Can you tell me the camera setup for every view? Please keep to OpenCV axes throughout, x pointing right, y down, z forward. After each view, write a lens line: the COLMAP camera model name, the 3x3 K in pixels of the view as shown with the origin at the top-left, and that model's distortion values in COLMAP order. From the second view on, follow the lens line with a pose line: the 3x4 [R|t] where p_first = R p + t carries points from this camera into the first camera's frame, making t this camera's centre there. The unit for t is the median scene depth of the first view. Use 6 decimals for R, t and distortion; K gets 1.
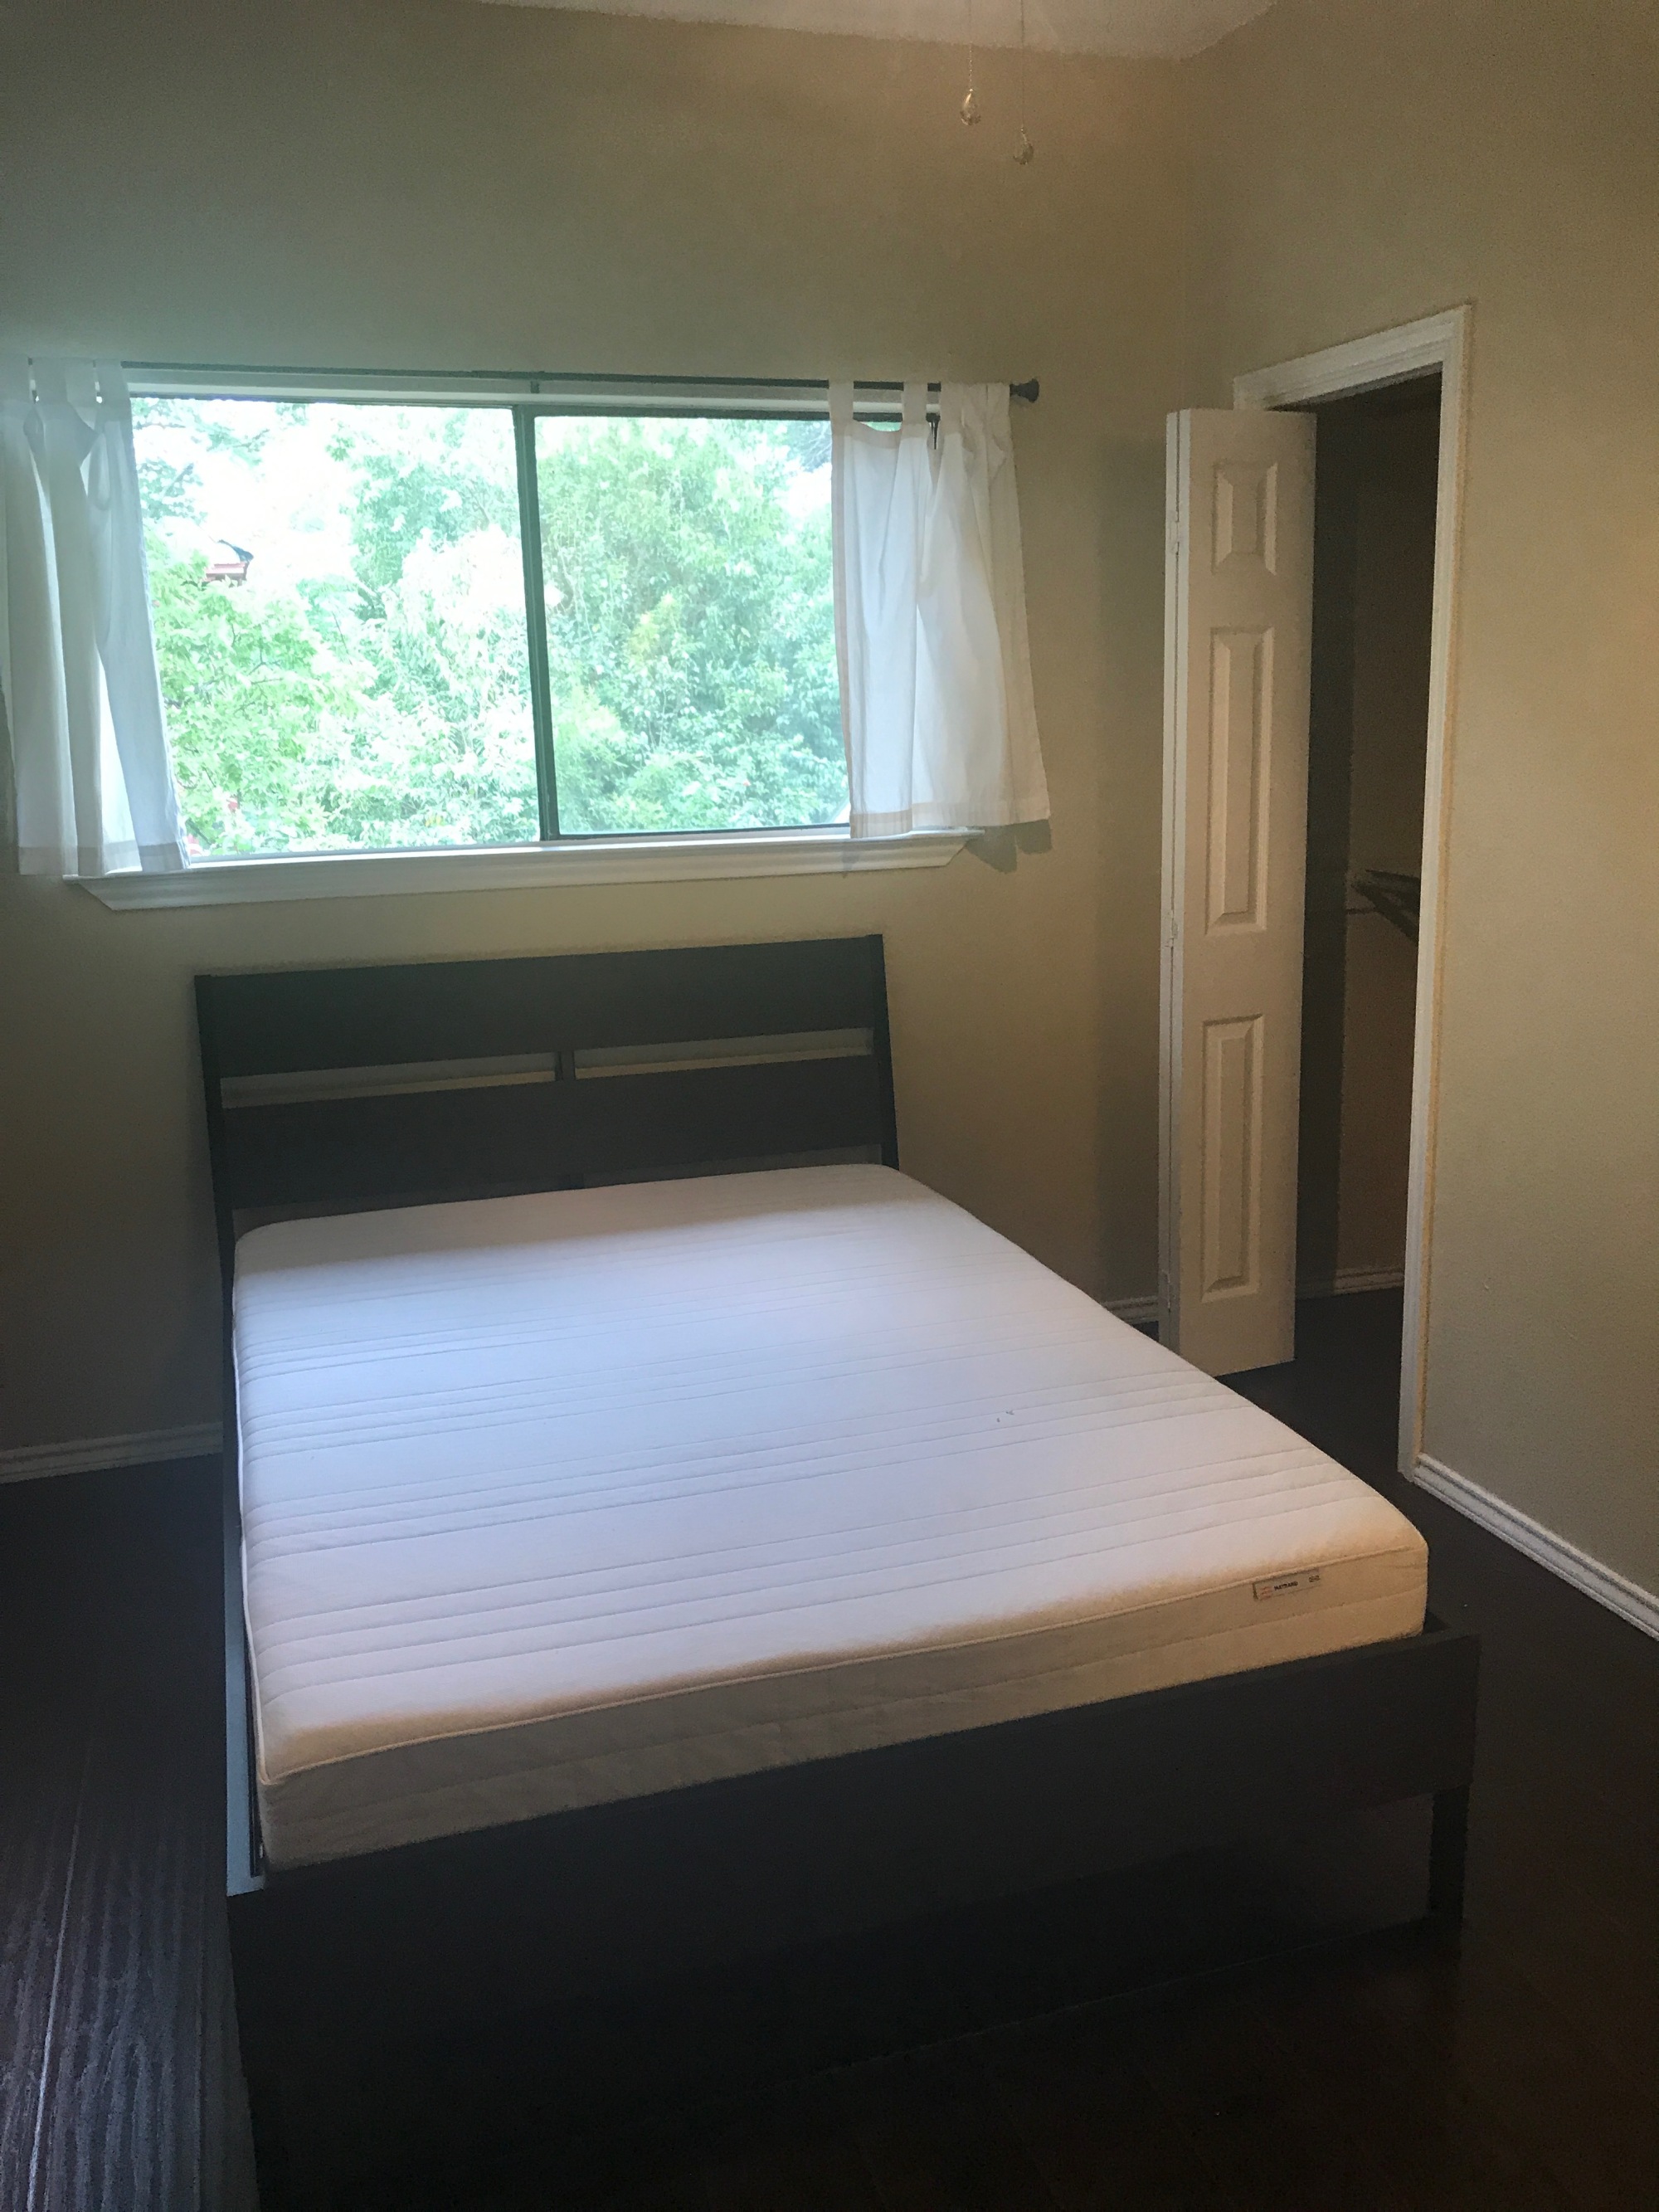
lens RADIAL K [[1844.3, 0, 829.5], [0, 1844.3, 1106.0], [0, 0, 1]] dist [0.007434, -0.004573]
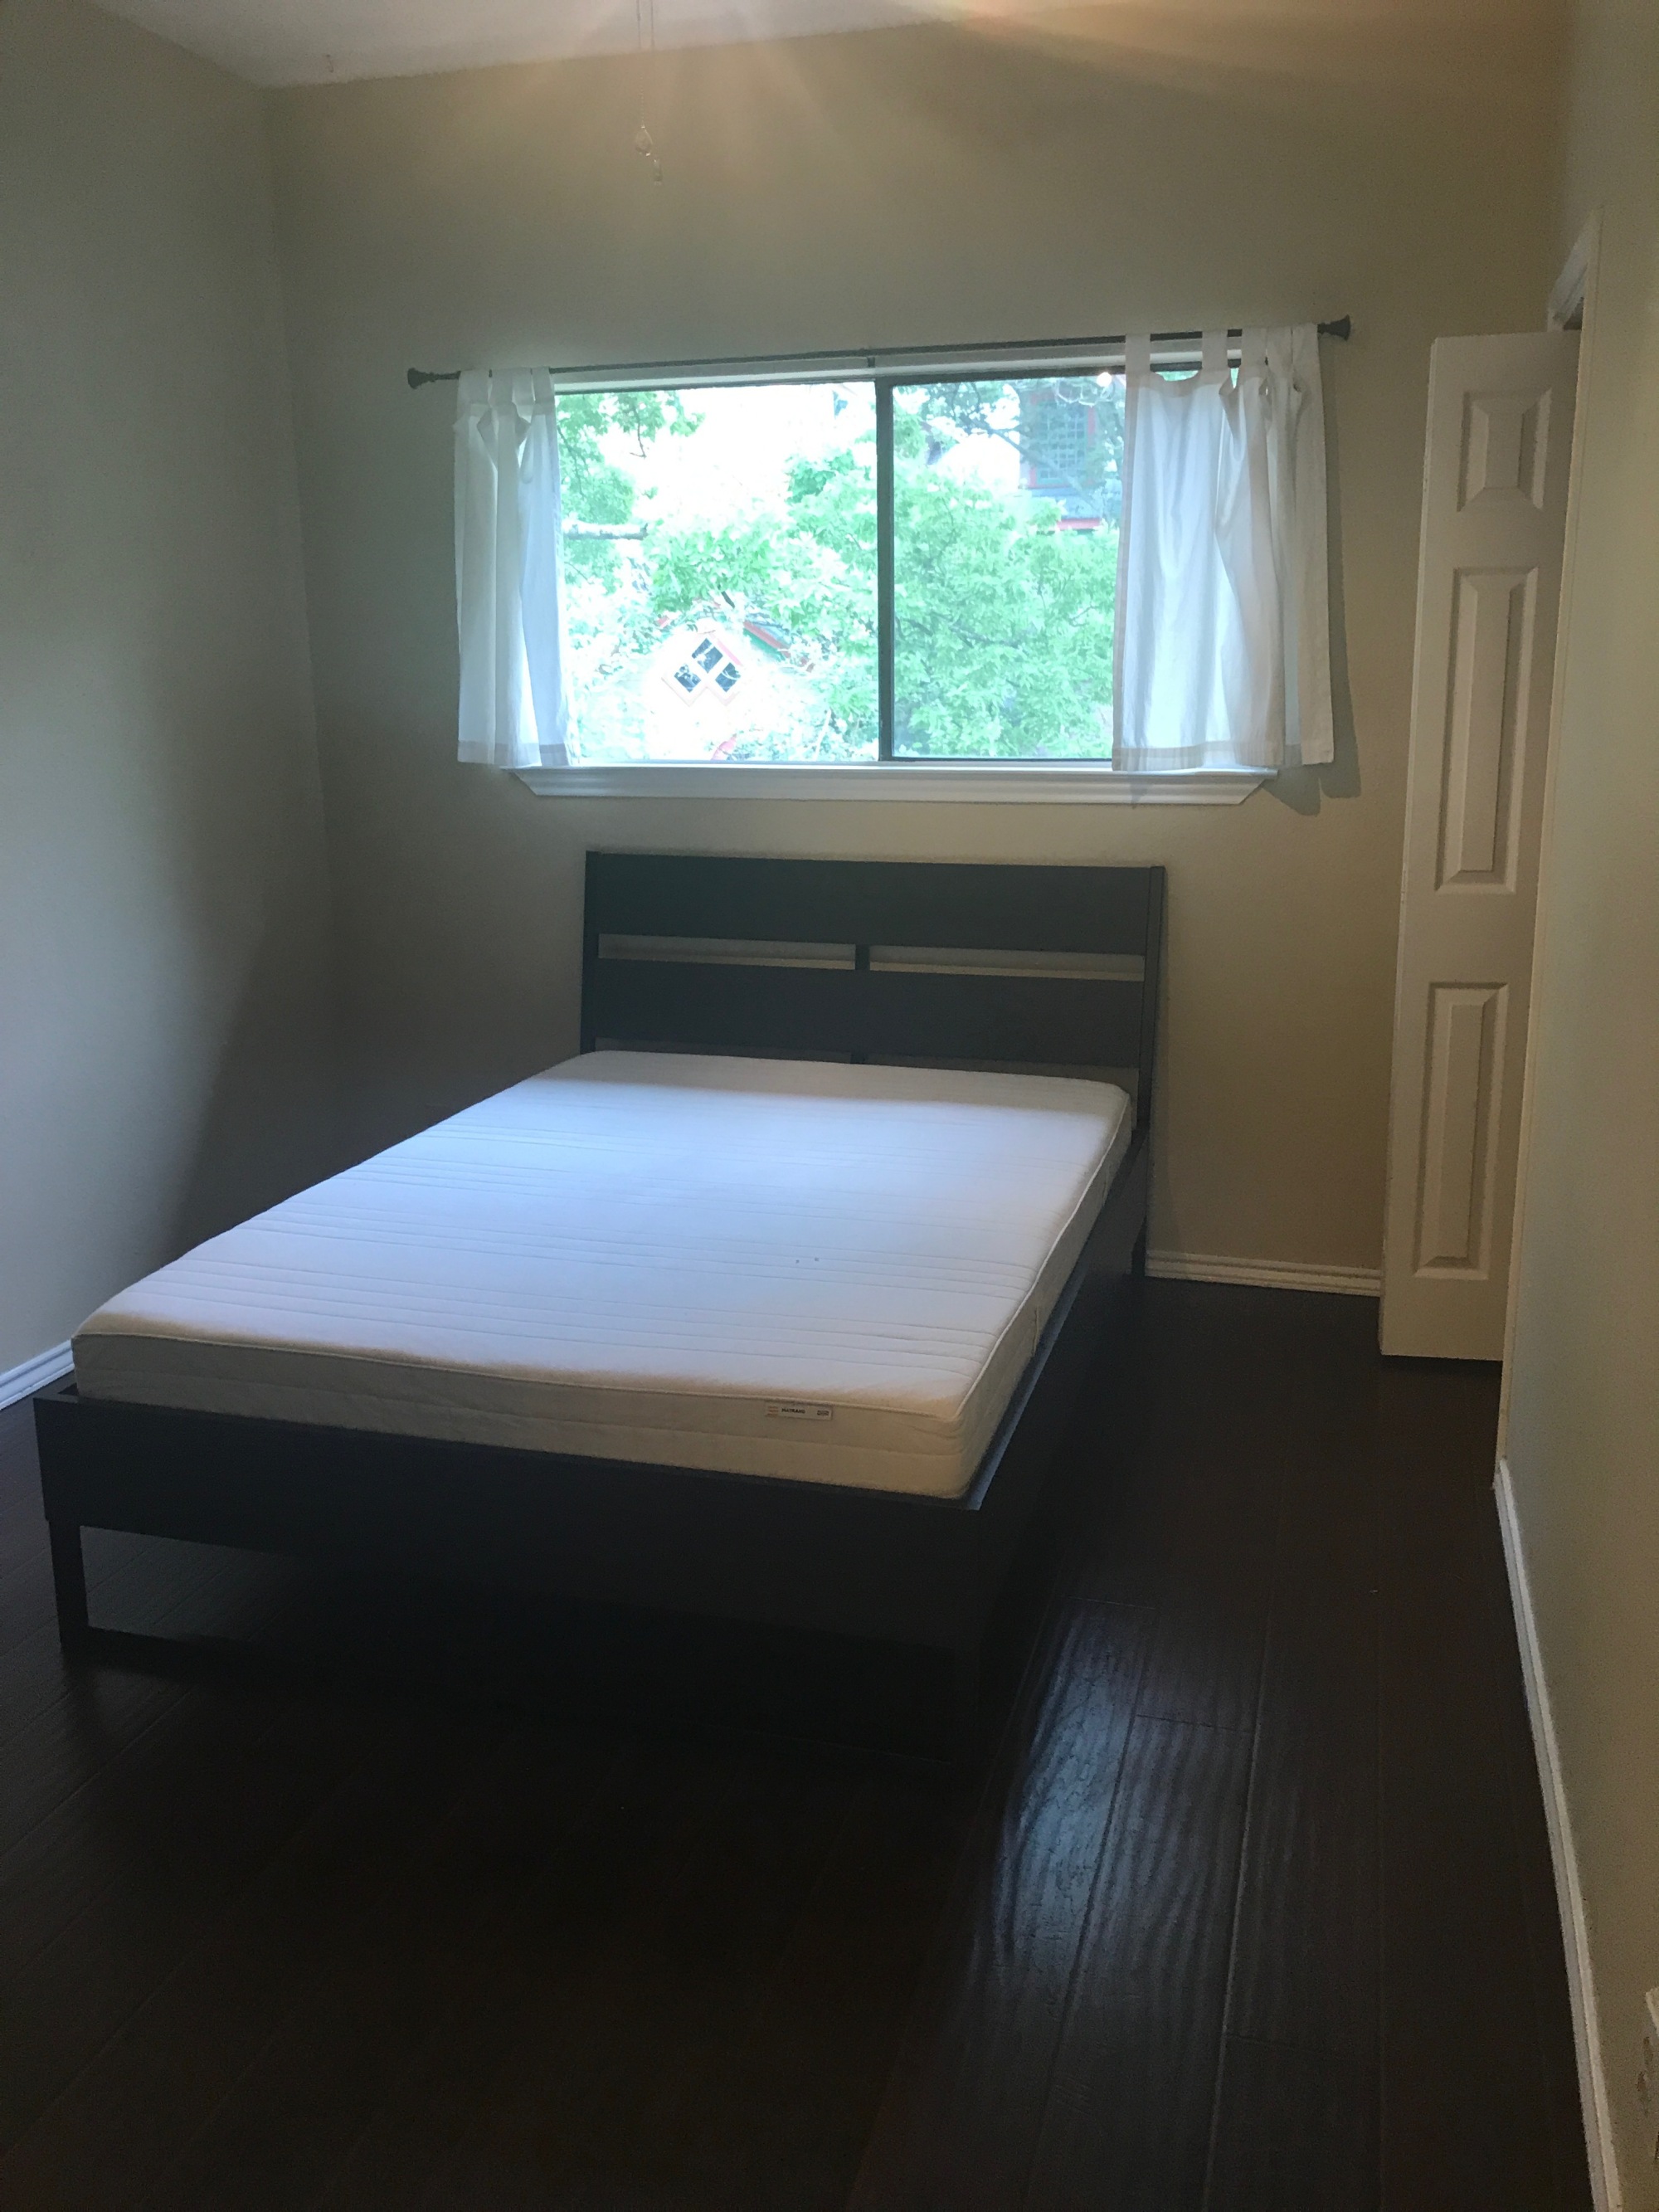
lens RADIAL K [[1844.3, 0, 829.5], [0, 1844.3, 1106.0], [0, 0, 1]] dist [0.007434, -0.004573]
pose [[0.828992, 0.148456, -0.539197, 0.483805], [-0.135058, 0.988731, 0.064578, -0.002065], [0.542708, 0.019288, 0.839700, 0.027959]]
